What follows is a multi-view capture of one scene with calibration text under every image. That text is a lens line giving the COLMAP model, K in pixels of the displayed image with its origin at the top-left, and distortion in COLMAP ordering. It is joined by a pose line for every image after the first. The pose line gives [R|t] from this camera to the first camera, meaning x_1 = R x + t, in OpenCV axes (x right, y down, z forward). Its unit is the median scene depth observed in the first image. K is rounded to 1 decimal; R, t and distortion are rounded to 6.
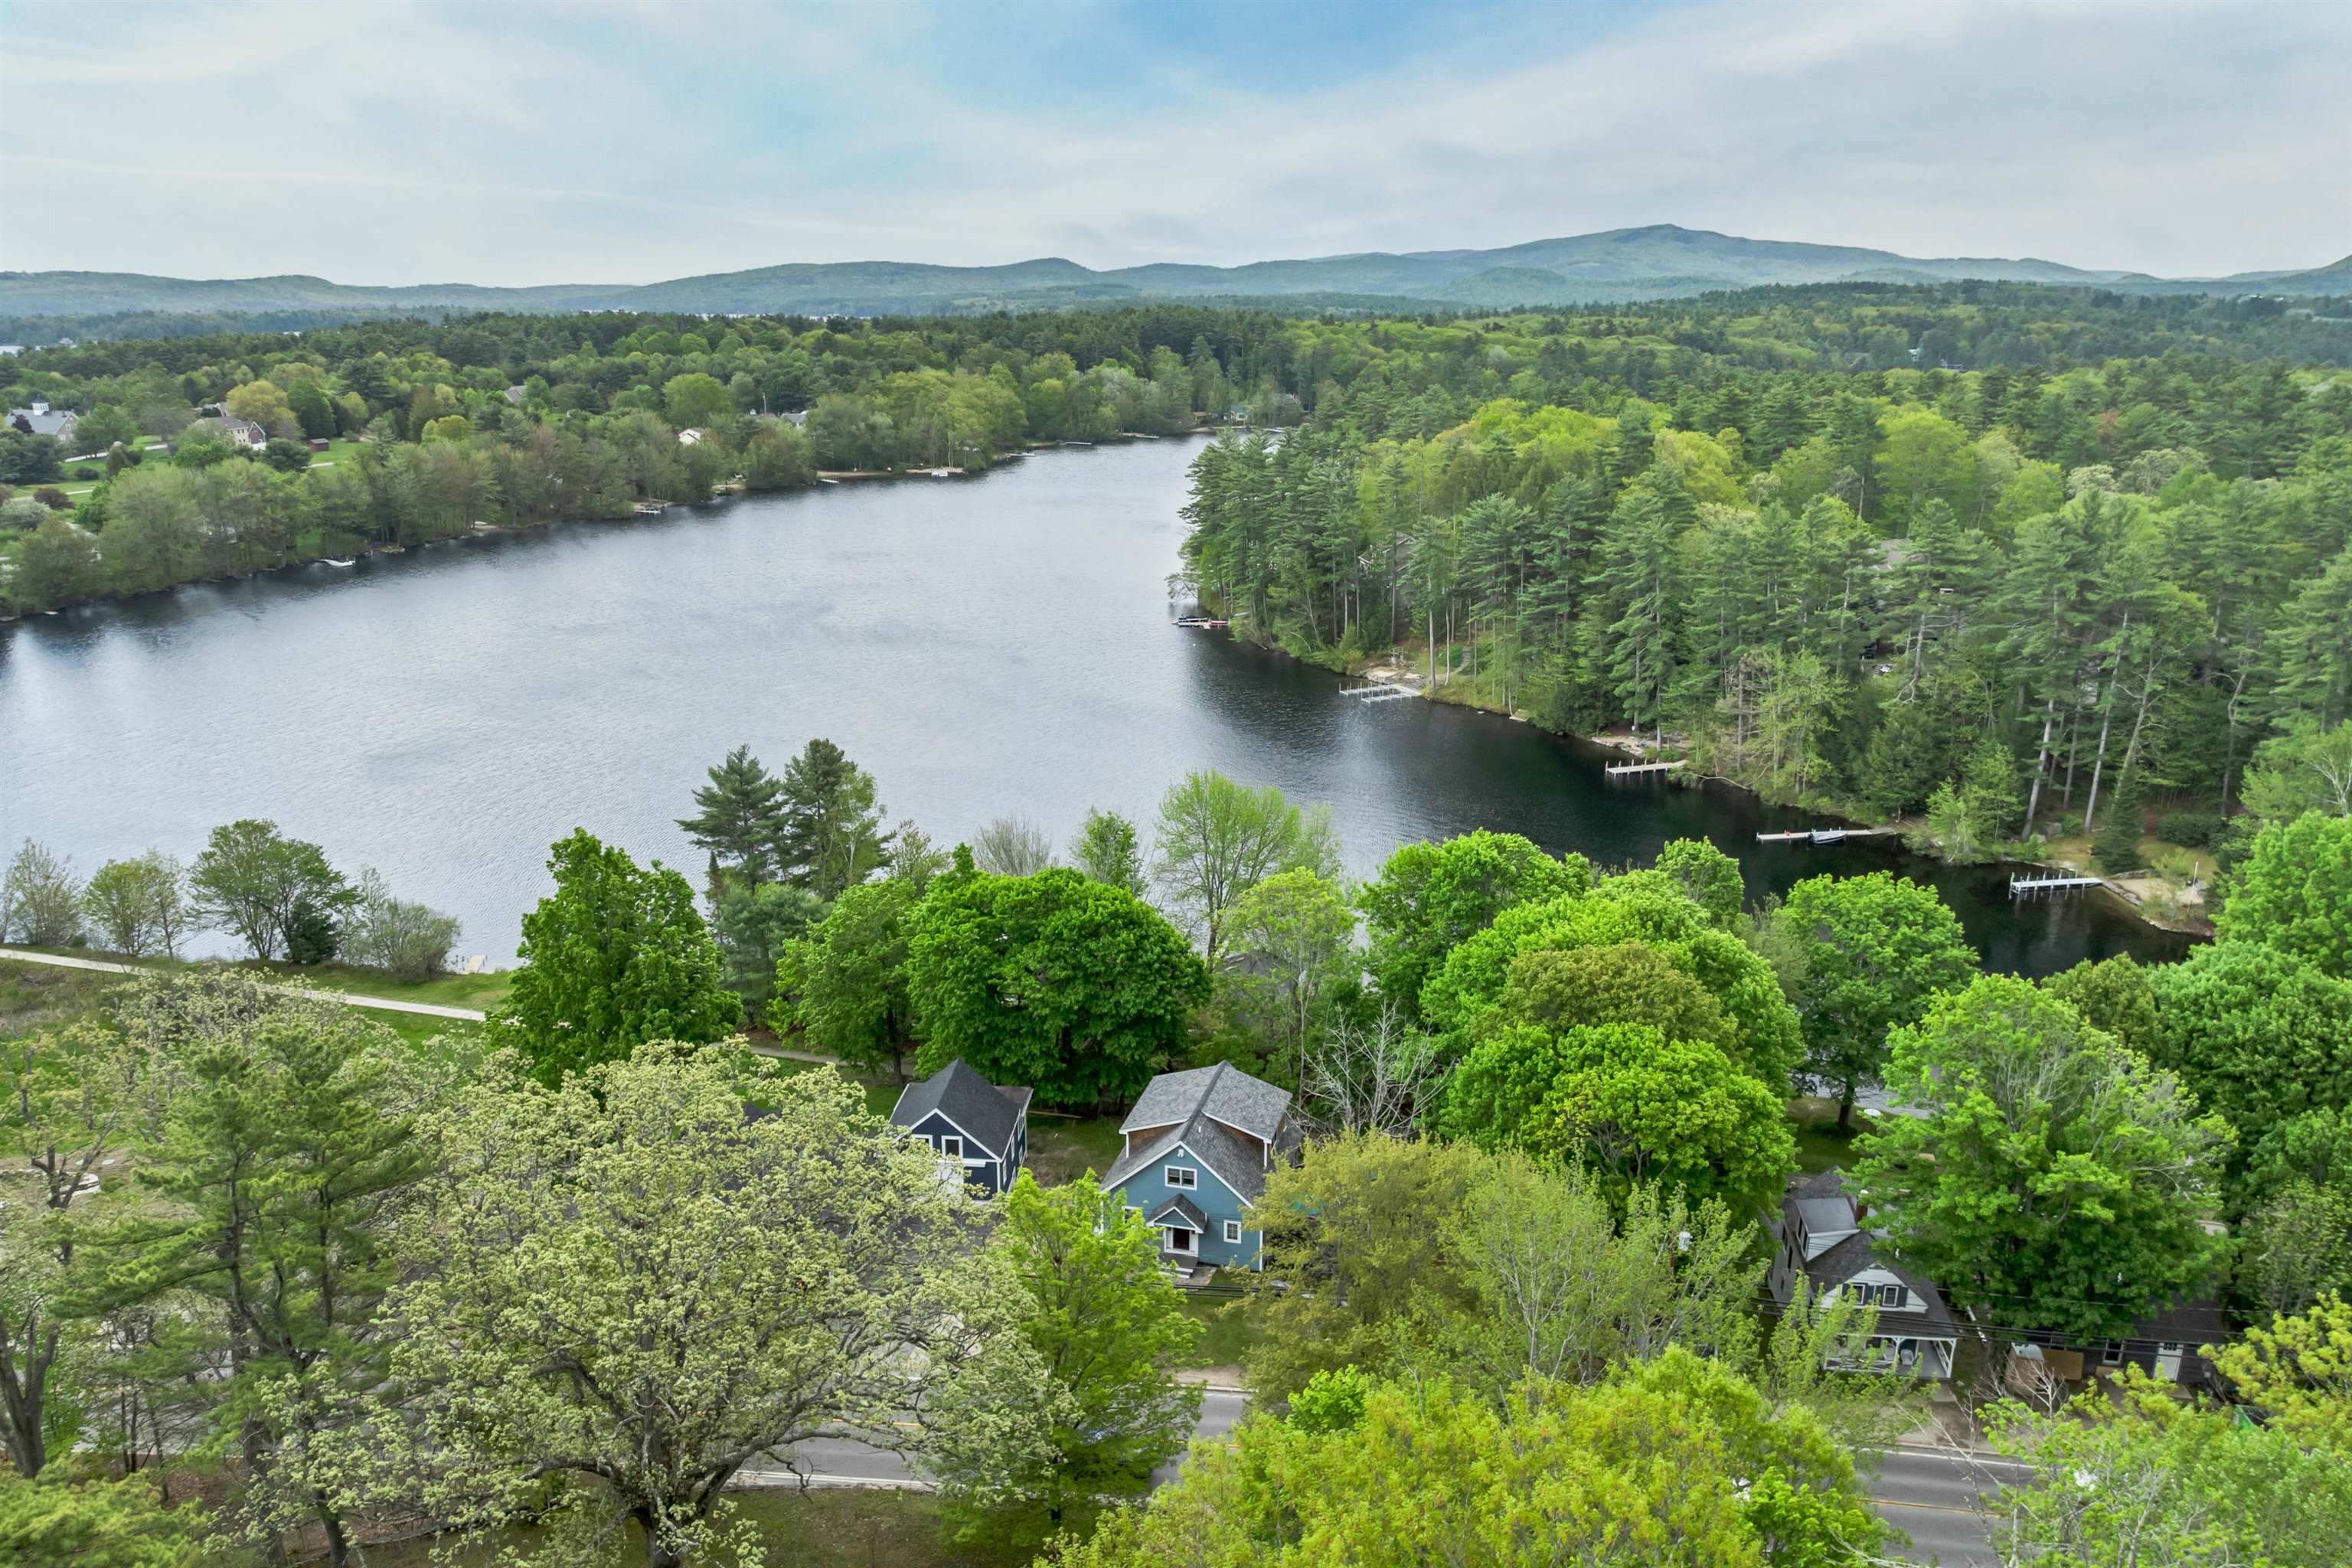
lens RADIAL K [[1725.5, 0, 1176.0], [0, 1725.5, 784.0], [0, 0, 1]] dist [-0.028335, -0.002131]
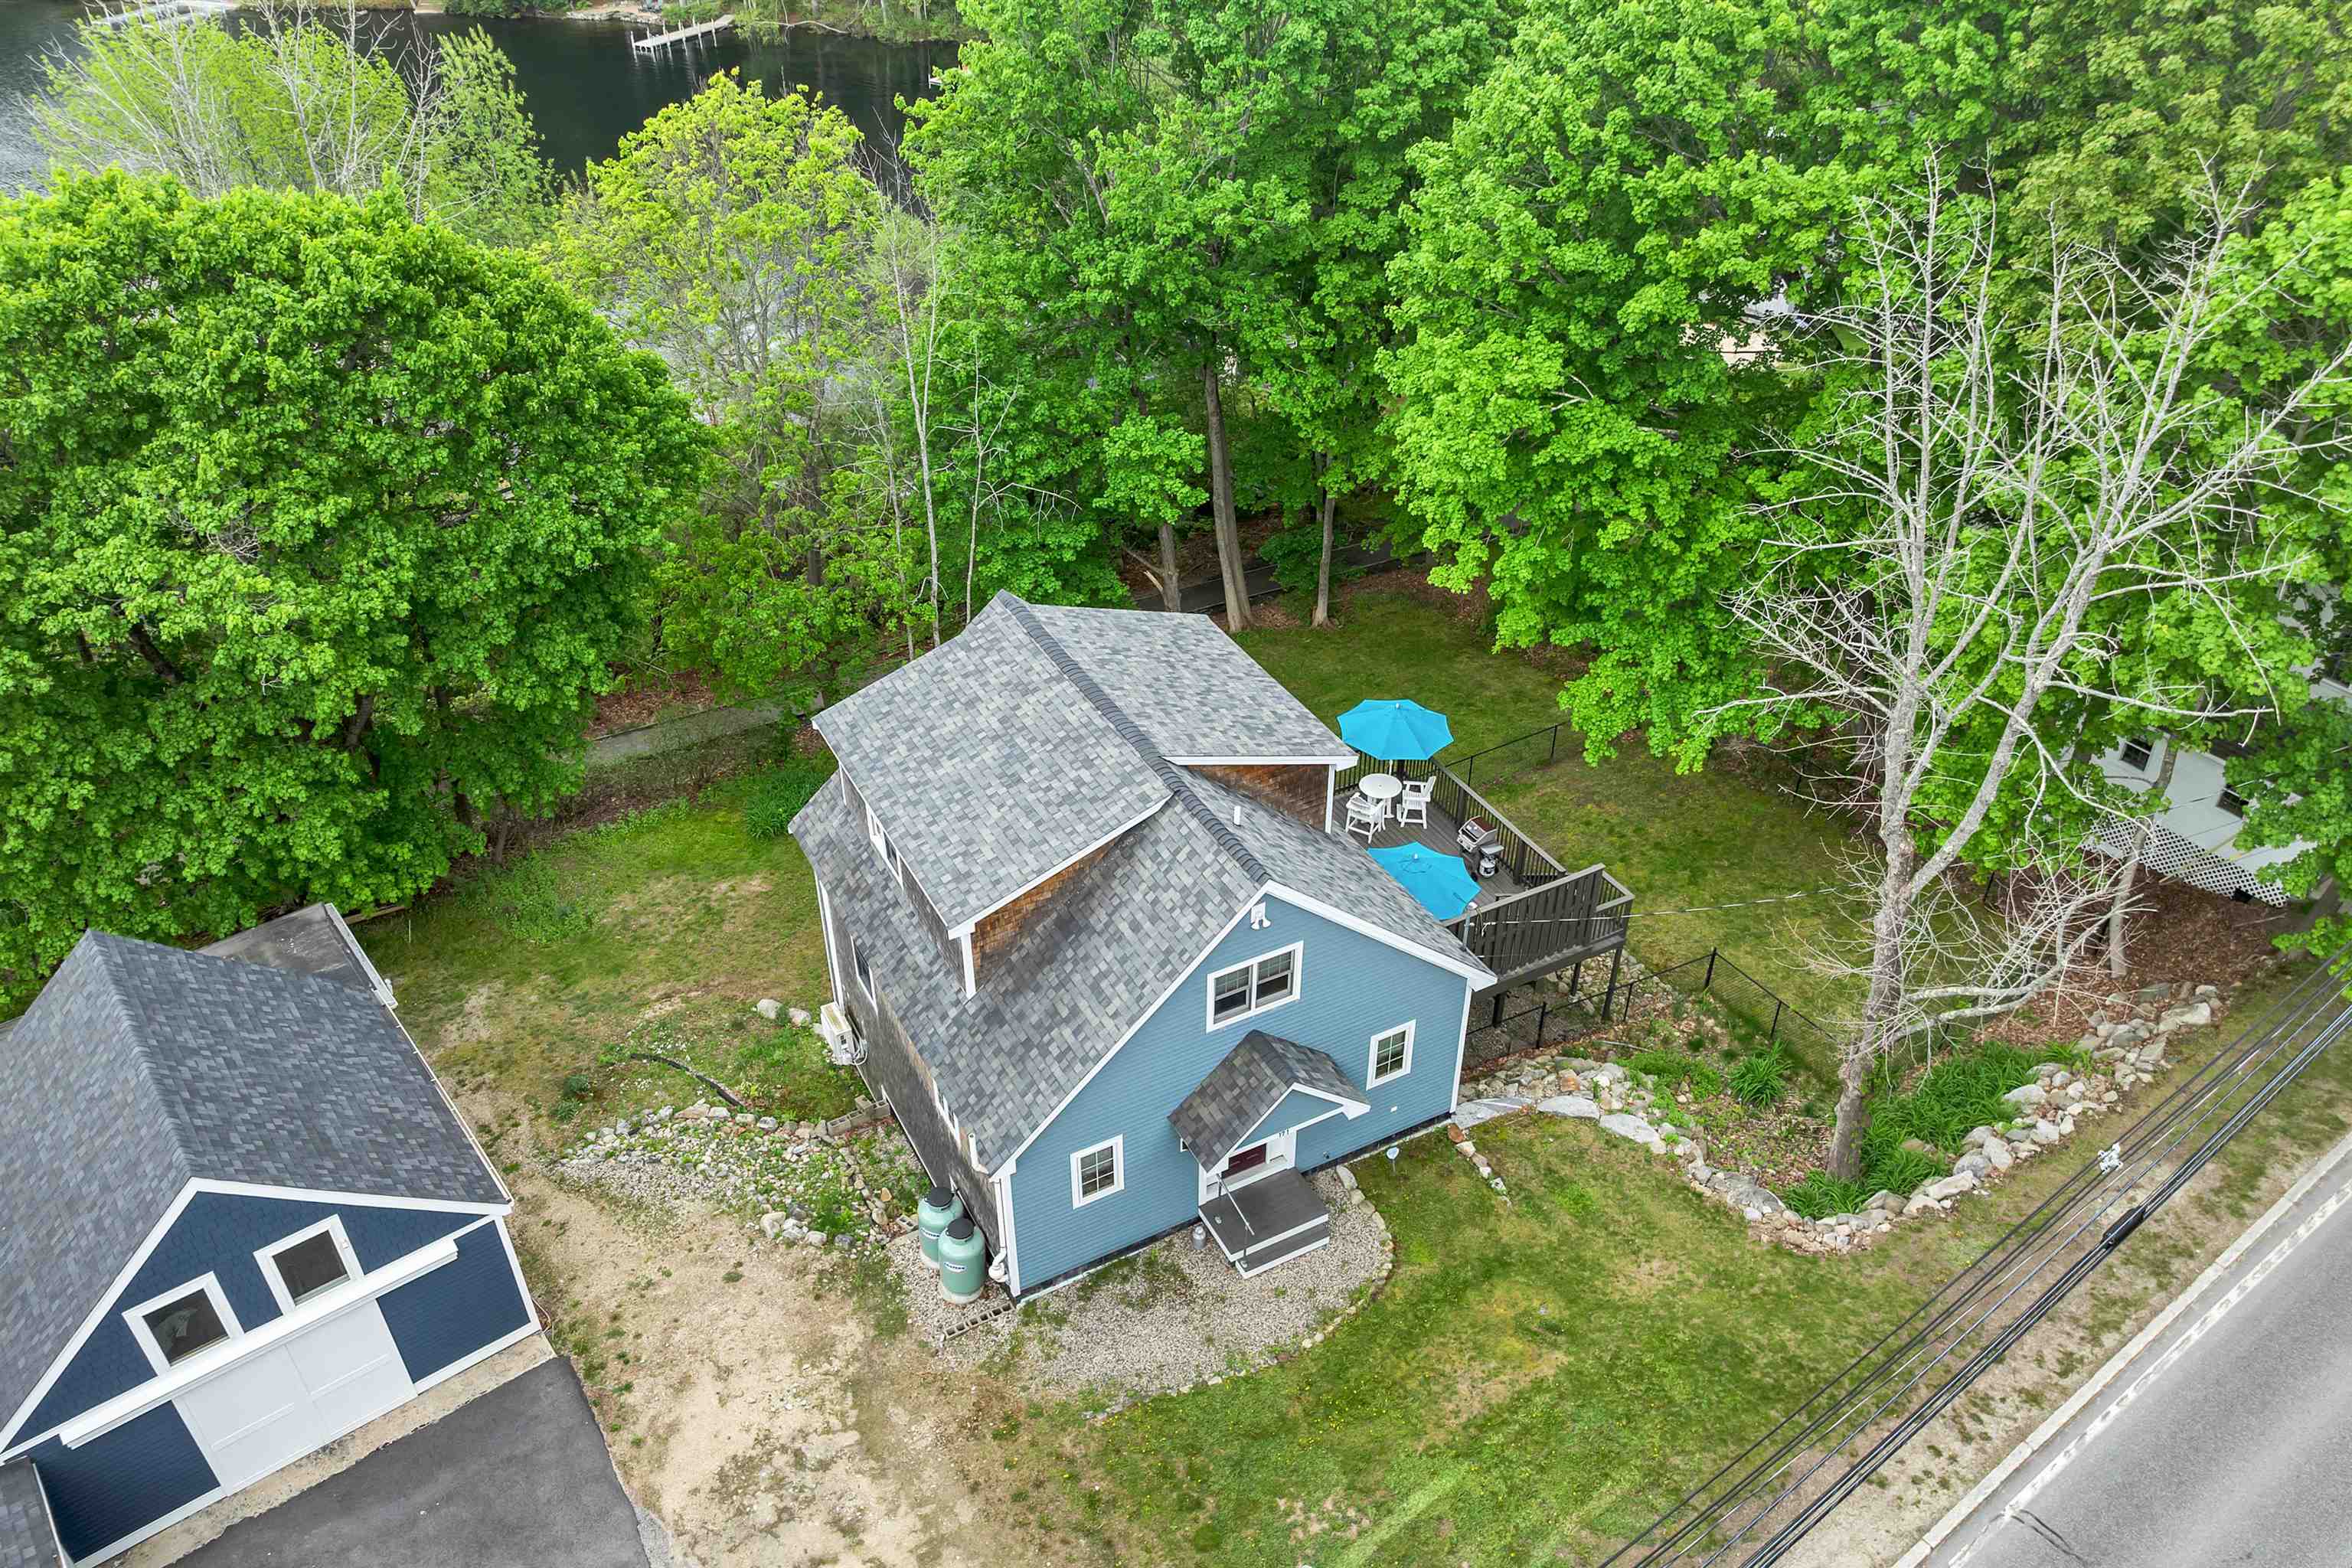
lens RADIAL K [[1725.5, 0, 1176.0], [0, 1725.5, 784.0], [0, 0, 1]] dist [-0.028335, -0.002131]
pose [[0.728979, -0.395277, 0.558879, -0.067873], [0.193177, 0.902041, 0.386012, 0.033386], [-0.656713, -0.173432, 0.733927, 0.337016]]
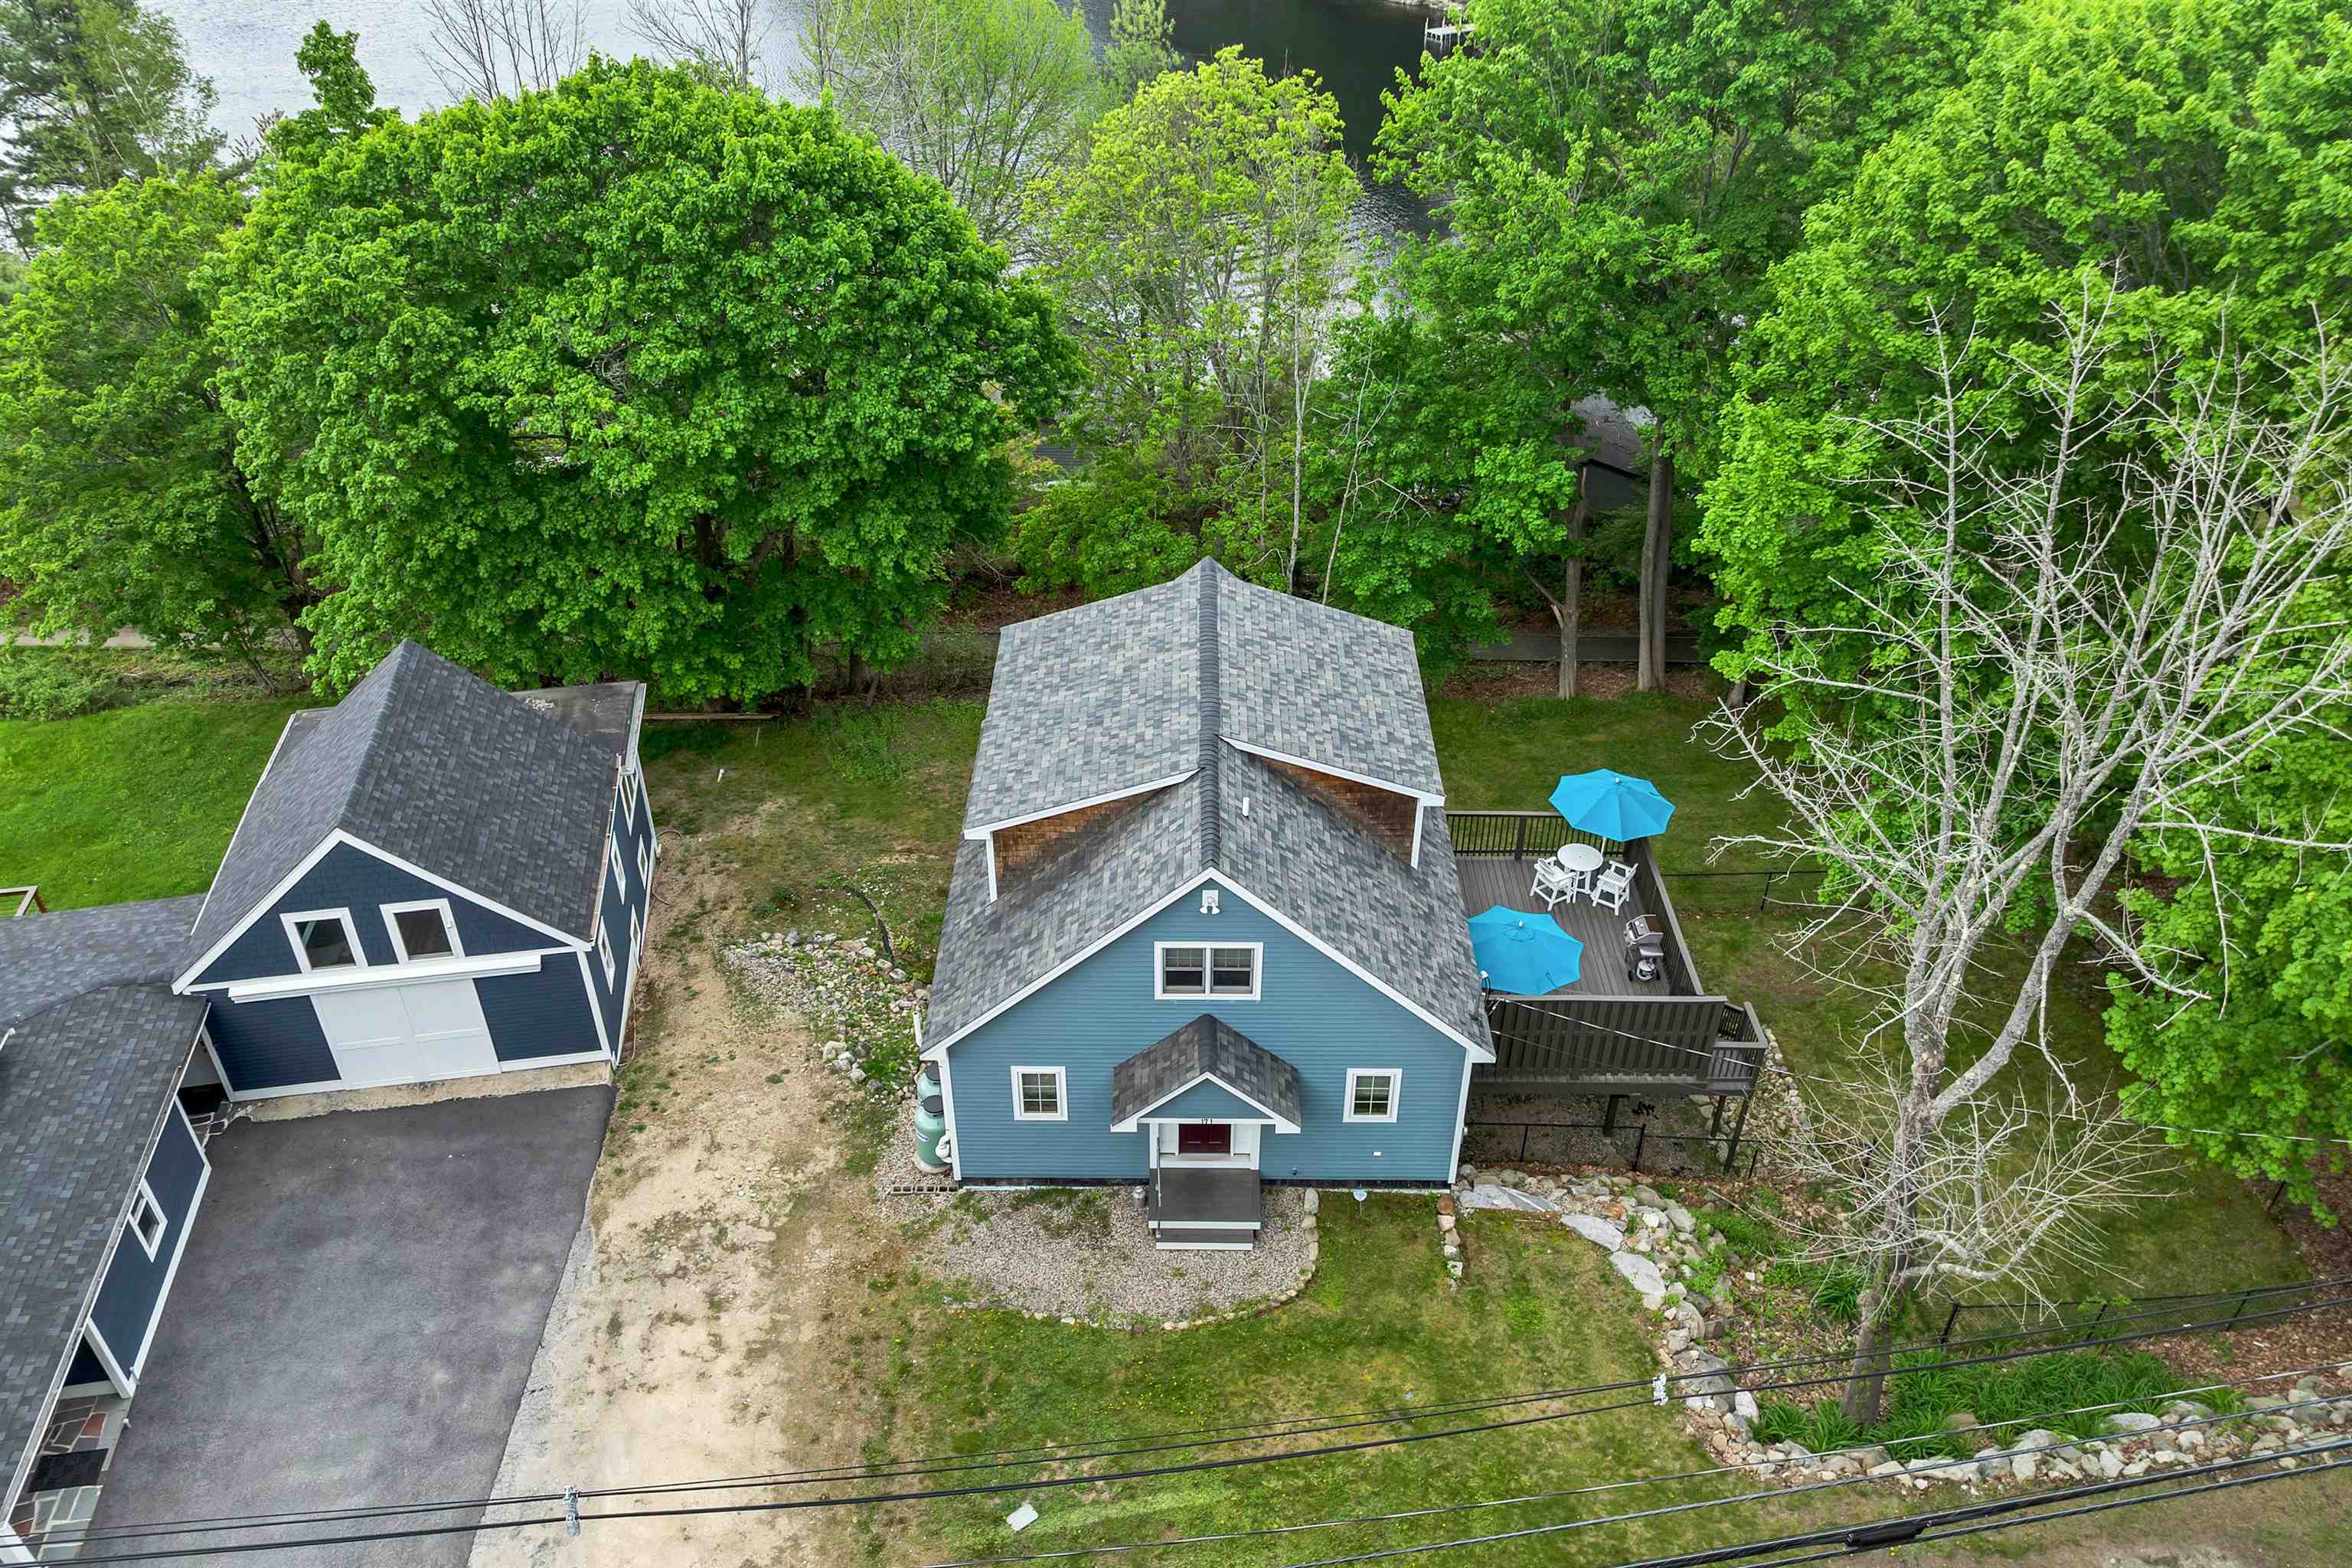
lens RADIAL K [[1725.5, 0, 1176.0], [0, 1725.5, 784.0], [0, 0, 1]] dist [-0.028335, -0.002131]
pose [[0.967304, -0.144457, 0.208458, -0.025975], [0.069635, 0.941621, 0.329395, 0.040936], [-0.243872, -0.304109, 0.920893, 0.309612]]
